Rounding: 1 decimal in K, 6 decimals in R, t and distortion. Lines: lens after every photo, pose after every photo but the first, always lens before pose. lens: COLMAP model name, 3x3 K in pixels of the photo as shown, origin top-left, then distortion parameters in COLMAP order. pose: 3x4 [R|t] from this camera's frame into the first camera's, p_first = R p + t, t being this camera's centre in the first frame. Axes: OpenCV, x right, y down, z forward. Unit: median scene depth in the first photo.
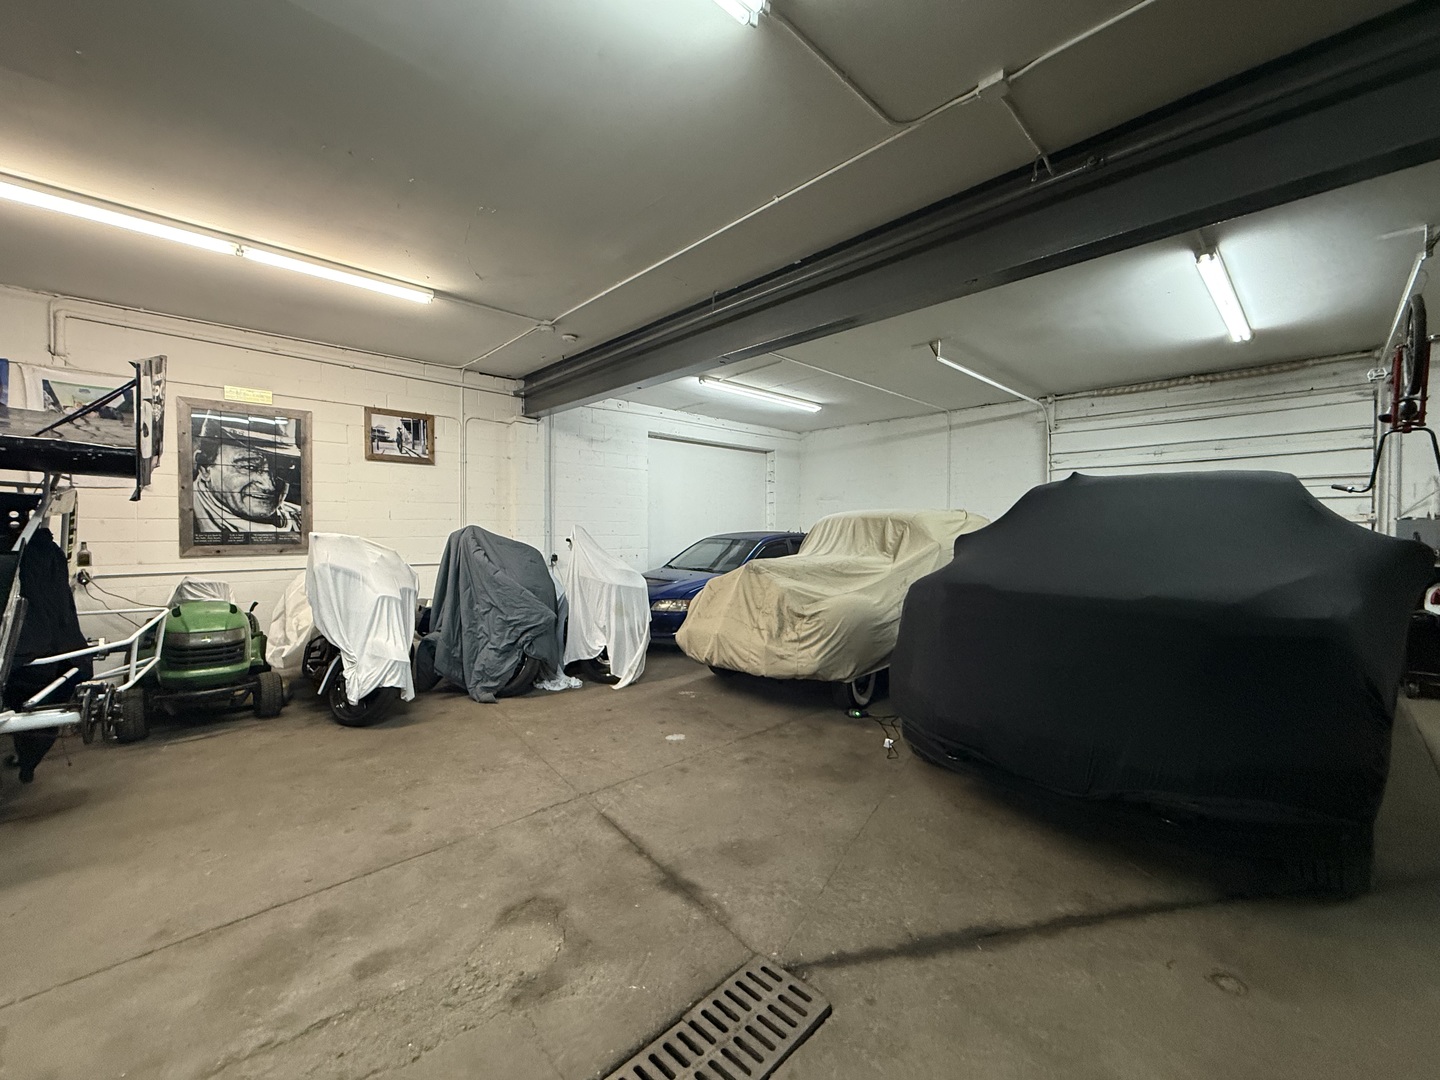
lens RADIAL K [[571.5, 0, 714.5], [0, 571.5, 539.2], [0, 0, 1]] dist [-0.000780, 0.000260]
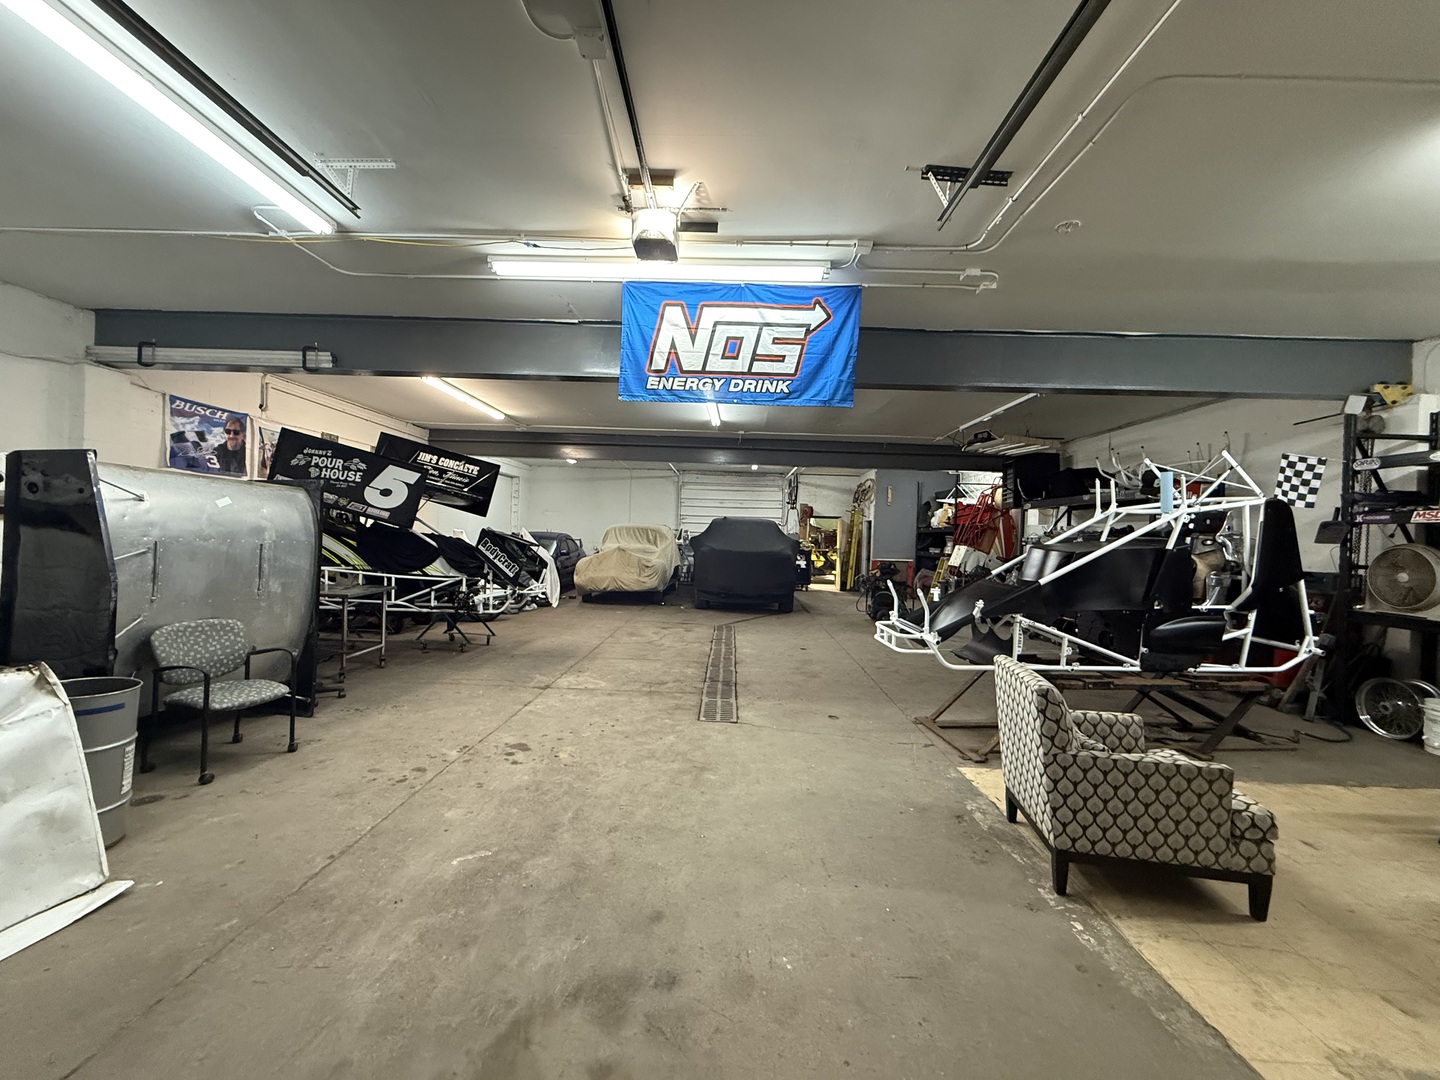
lens RADIAL K [[571.5, 0, 724.2], [0, 571.5, 538.1], [0, 0, 1]] dist [-0.000780, 0.000260]
pose [[0.692085, 0.014795, 0.721665, -1.142625], [-0.012333, 0.999886, -0.008672, 0.017619], [-0.721711, -0.002899, 0.692188, -0.798697]]
